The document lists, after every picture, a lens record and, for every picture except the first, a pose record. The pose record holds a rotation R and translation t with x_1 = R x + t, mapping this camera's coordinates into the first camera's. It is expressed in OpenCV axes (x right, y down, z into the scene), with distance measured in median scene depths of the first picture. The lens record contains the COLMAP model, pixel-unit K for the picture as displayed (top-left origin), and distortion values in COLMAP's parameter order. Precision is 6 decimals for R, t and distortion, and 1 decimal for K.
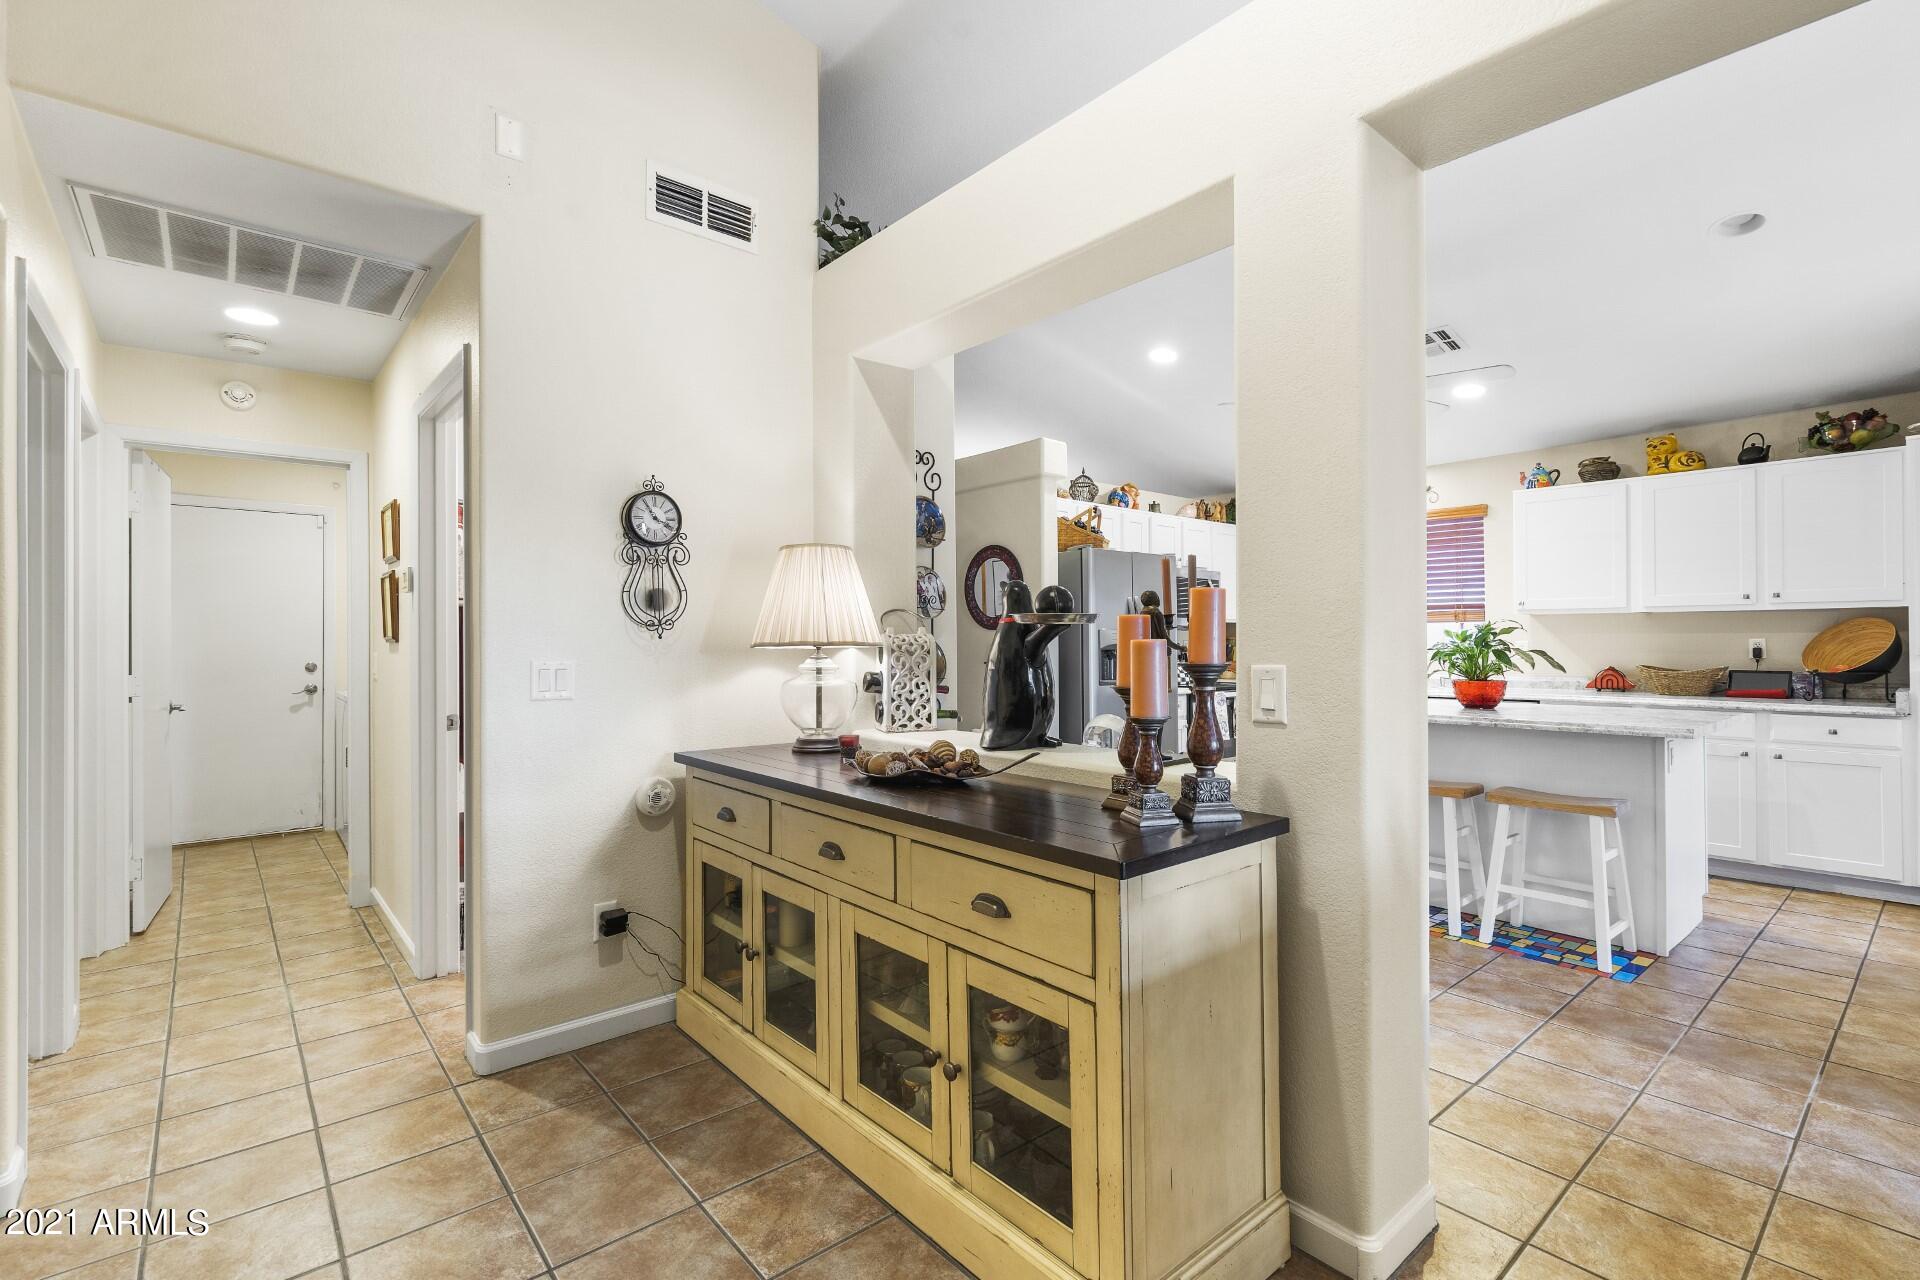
lens RADIAL K [[893.4, 0, 946.3], [0, 893.4, 636.3], [0, 0, 1]] dist [-0.006537, 0.002862]
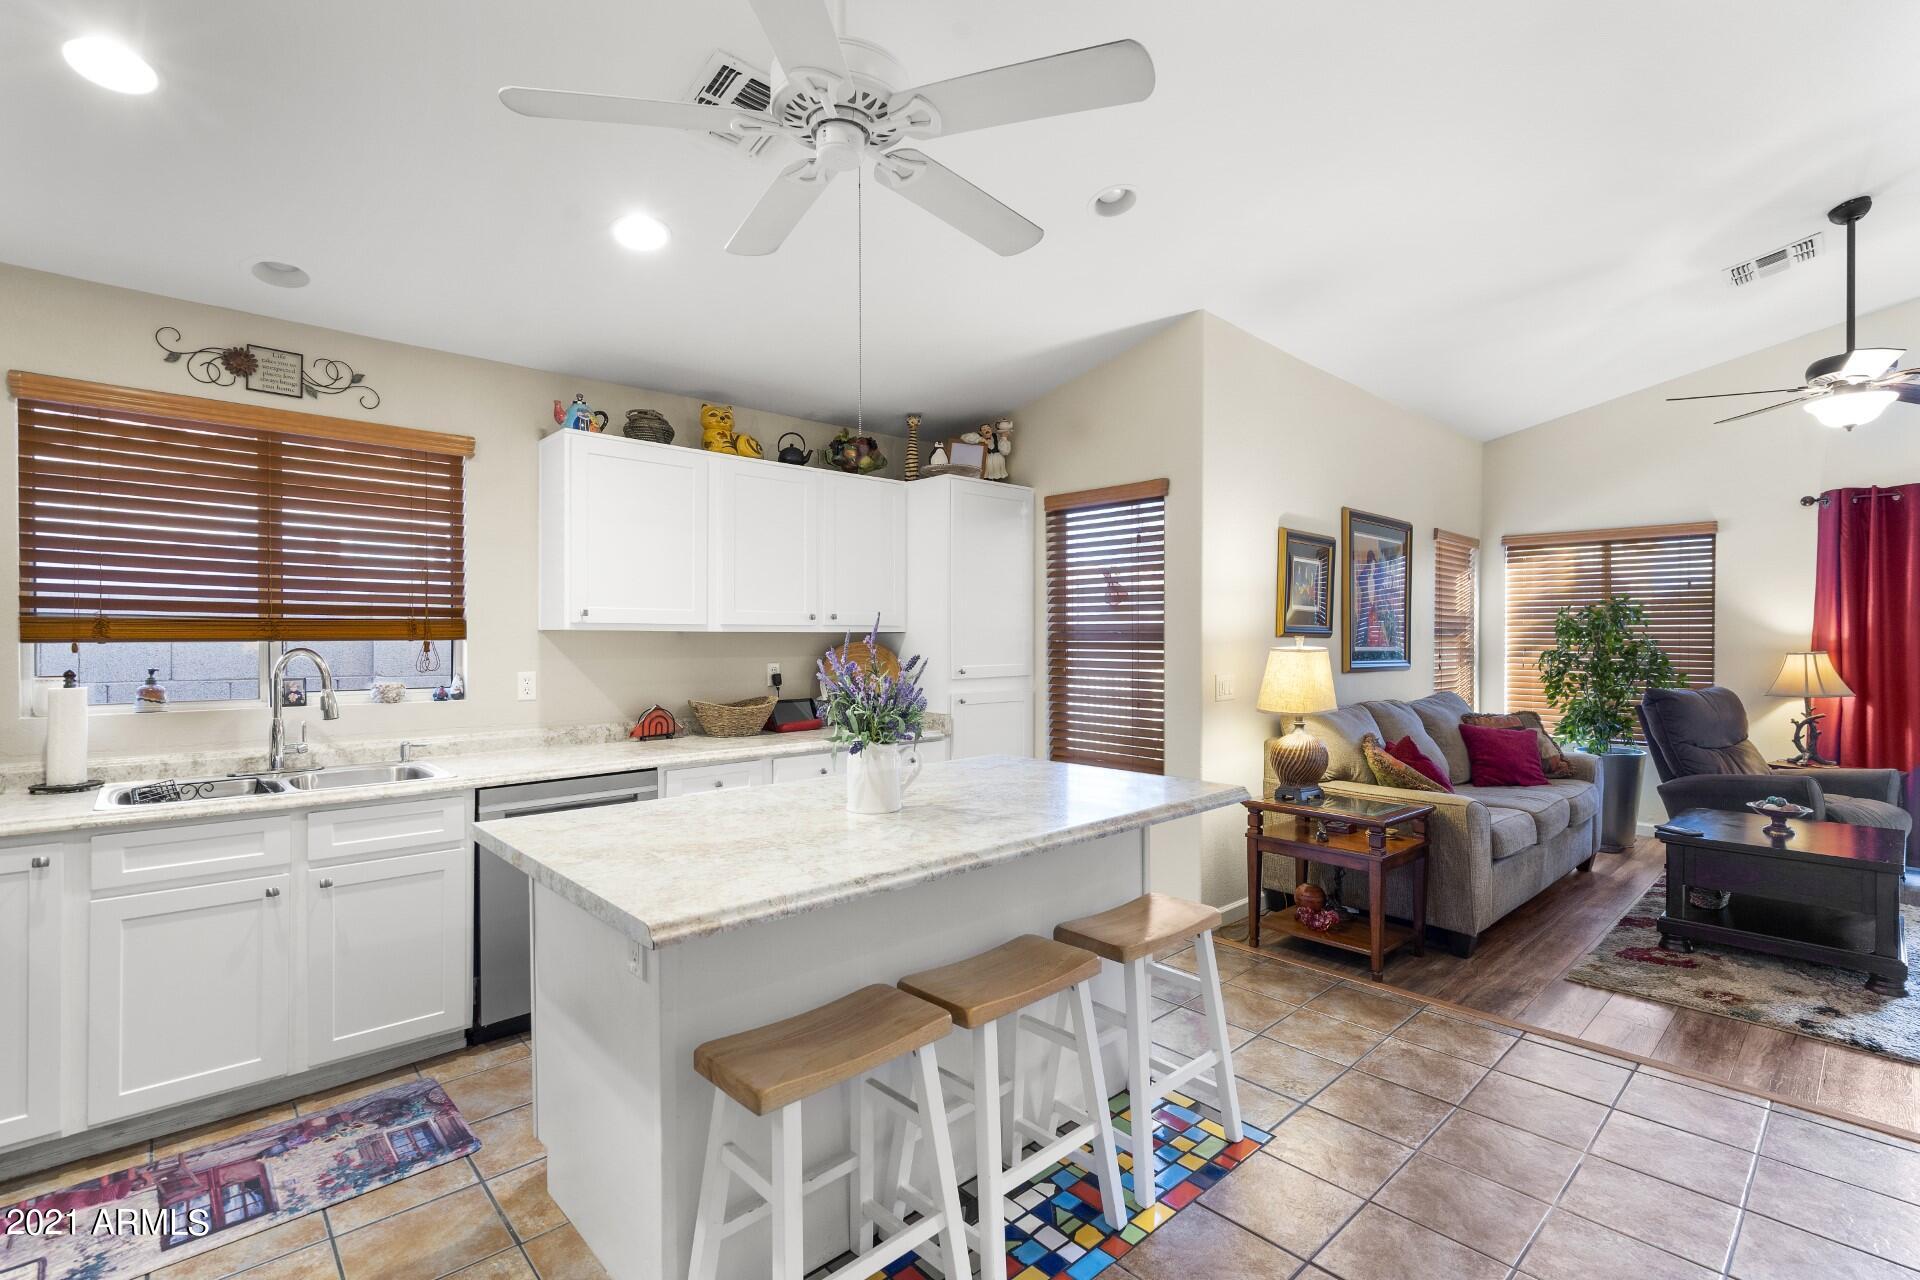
lens RADIAL K [[881.7, 0, 963.2], [0, 881.7, 641.2], [0, 0, 1]] dist [-0.003371, 0.001952]
pose [[-0.045467, -0.000043, 0.998966, 0.022700], [-0.002961, 0.999996, -0.000092, -0.020897], [-0.998961, -0.002962, -0.045467, 0.890487]]
